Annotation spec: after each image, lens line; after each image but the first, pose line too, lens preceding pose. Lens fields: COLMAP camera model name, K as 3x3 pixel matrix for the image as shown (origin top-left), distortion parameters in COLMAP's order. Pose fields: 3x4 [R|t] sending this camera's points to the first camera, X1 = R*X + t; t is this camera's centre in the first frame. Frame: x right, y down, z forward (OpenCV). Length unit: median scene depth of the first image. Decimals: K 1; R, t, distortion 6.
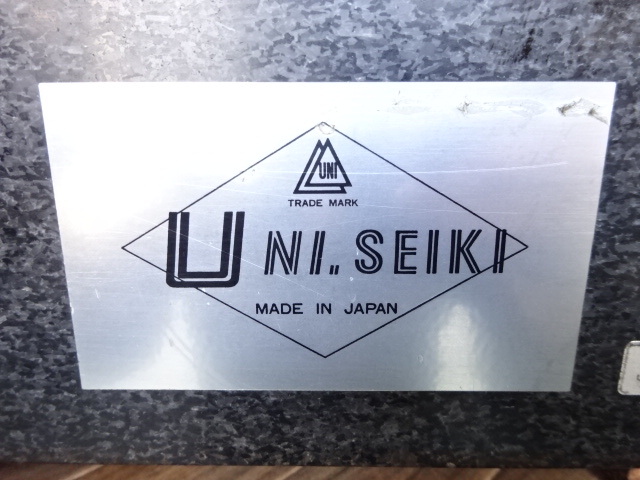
lens RADIAL K [[460.0, 0, 319.3], [0, 460.0, 239.8], [0, 0, 1]] dist [-0.000182, 0.002554]
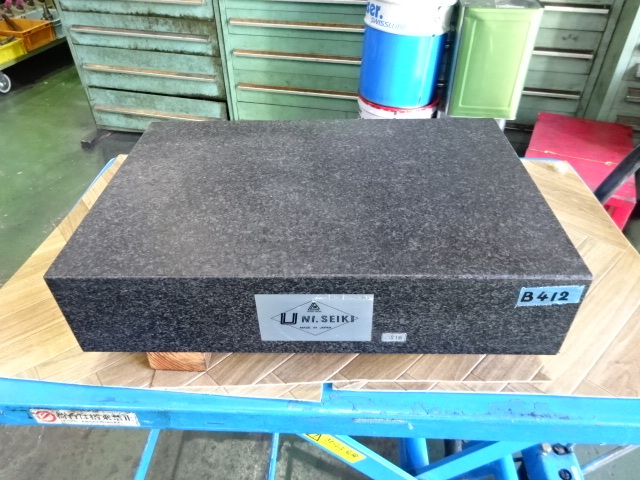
lens RADIAL K [[460.0, 0, 322.4], [0, 460.0, 239.0], [0, 0, 1]] dist [-0.000182, 0.002554]
pose [[0.999571, -0.004675, -0.028930, 0.225537], [0.015909, 0.915624, 0.401722, -2.556819], [0.024611, -0.402010, 0.915305, -2.900989]]
